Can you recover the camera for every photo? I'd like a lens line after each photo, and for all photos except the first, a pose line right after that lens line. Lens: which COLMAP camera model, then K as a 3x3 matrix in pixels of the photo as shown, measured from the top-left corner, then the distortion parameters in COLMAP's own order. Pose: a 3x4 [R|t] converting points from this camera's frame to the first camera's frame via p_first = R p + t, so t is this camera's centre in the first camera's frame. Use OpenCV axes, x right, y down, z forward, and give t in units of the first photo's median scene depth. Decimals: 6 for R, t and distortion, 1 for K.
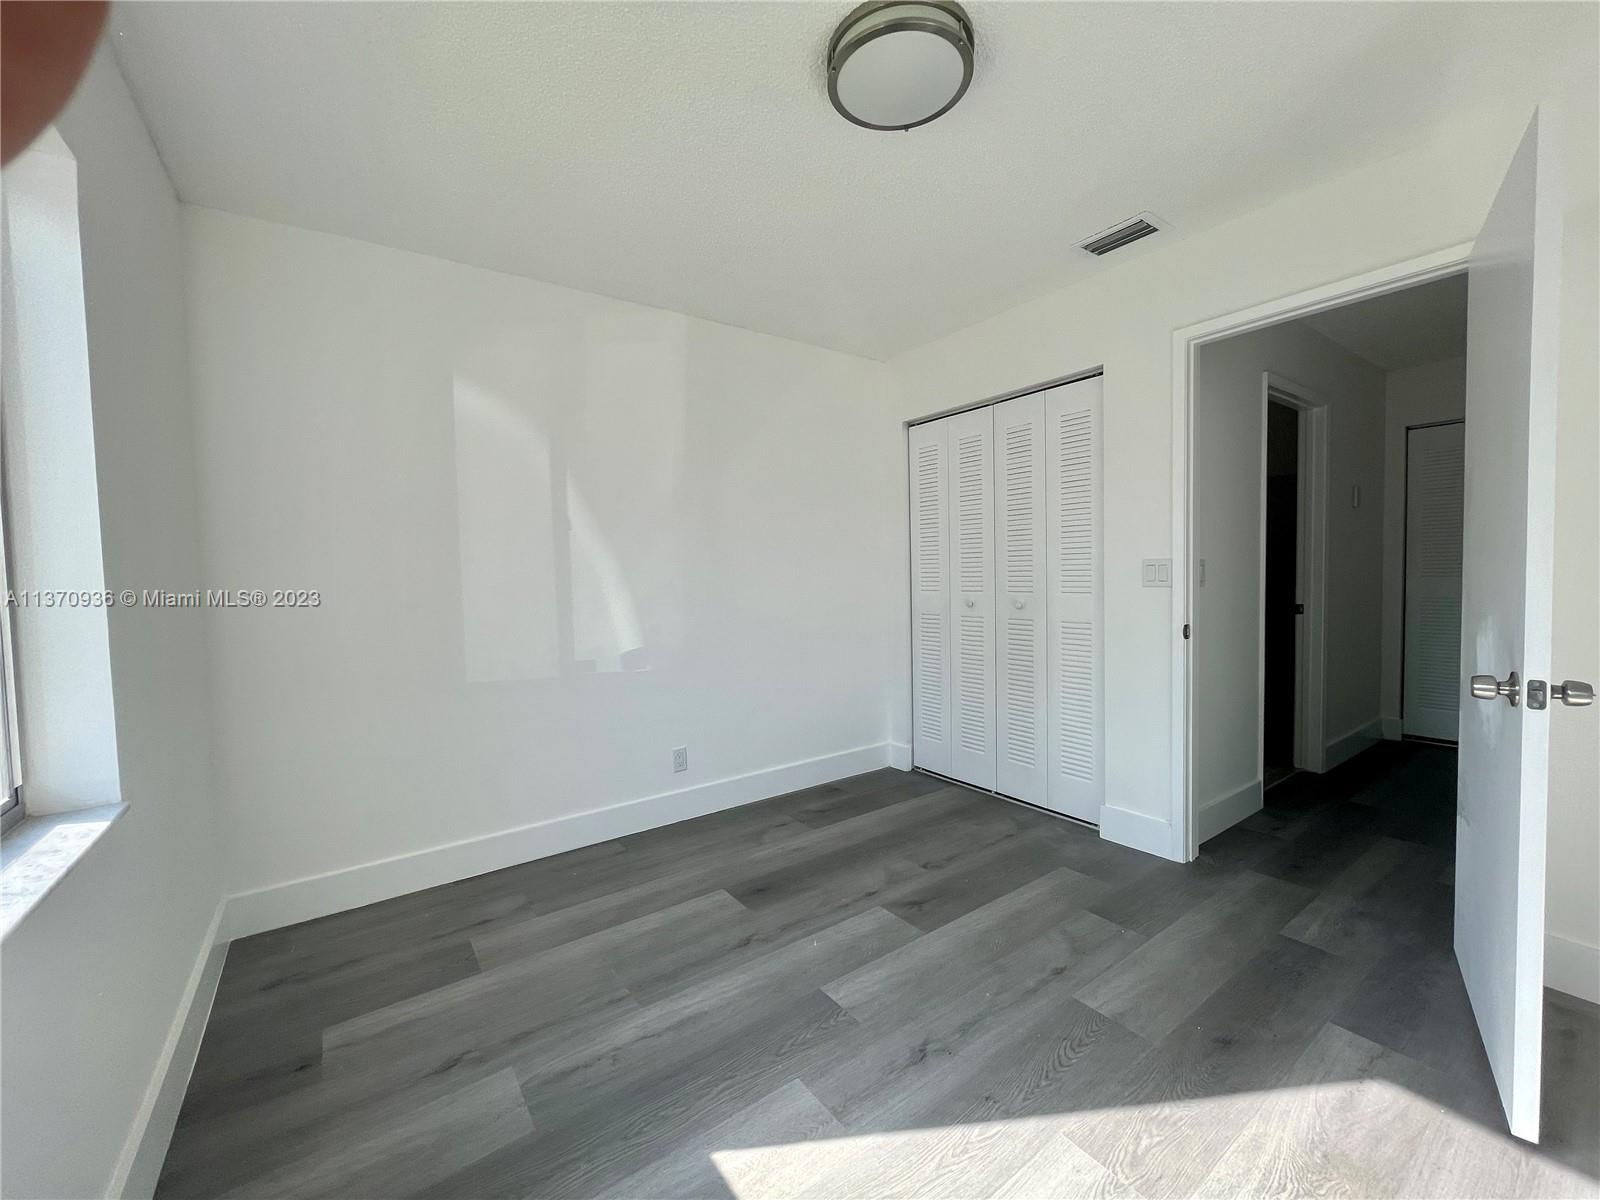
lens RADIAL K [[643.5, 0, 794.4], [0, 643.5, 600.7], [0, 0, 1]] dist [-0.006251, -0.001382]
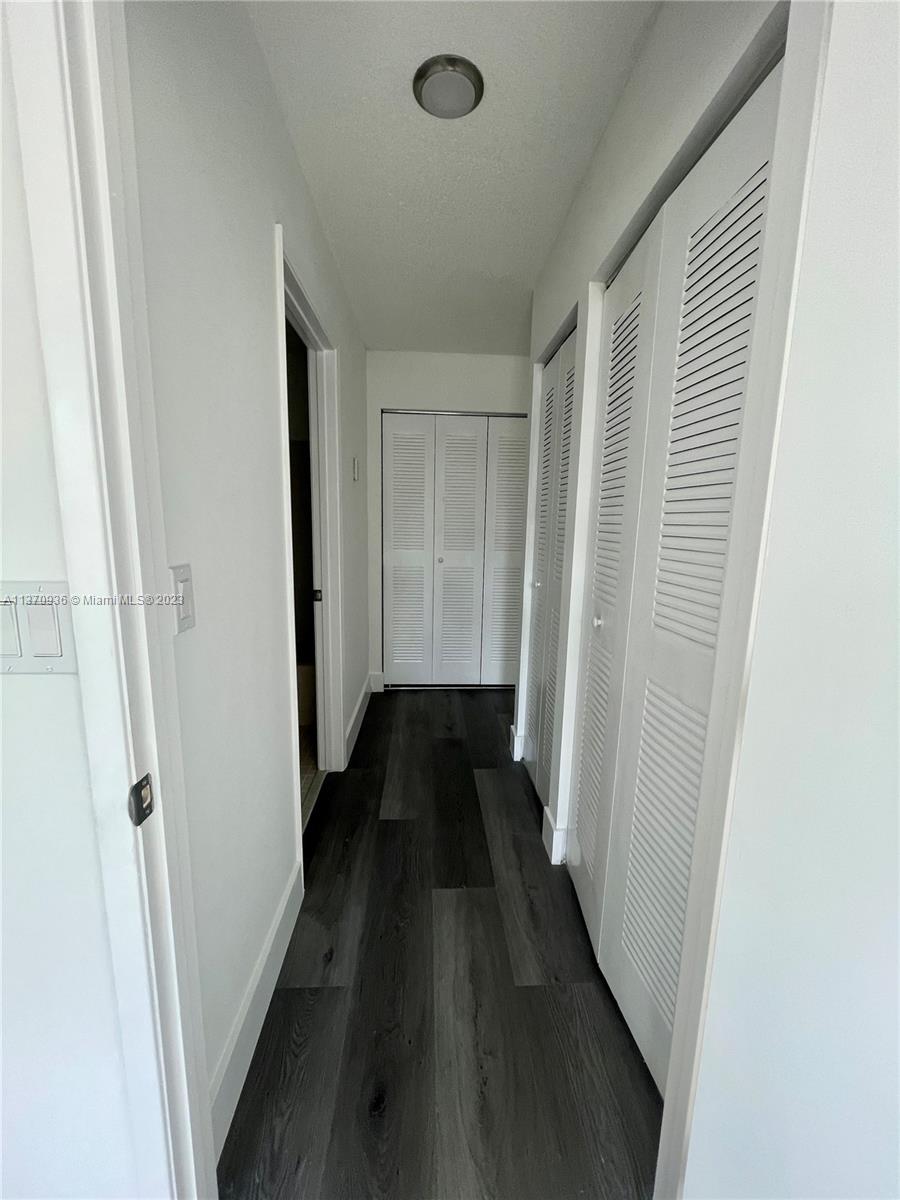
lens RADIAL K [[482.6, 0, 446.4], [0, 482.6, 602.5], [0, 0, 1]] dist [-0.006251, -0.001382]
pose [[0.541416, -0.109749, 0.833561, 0.351908], [0.006486, 0.991959, 0.126391, -0.058815], [-0.840730, -0.063024, 0.537775, 0.520496]]
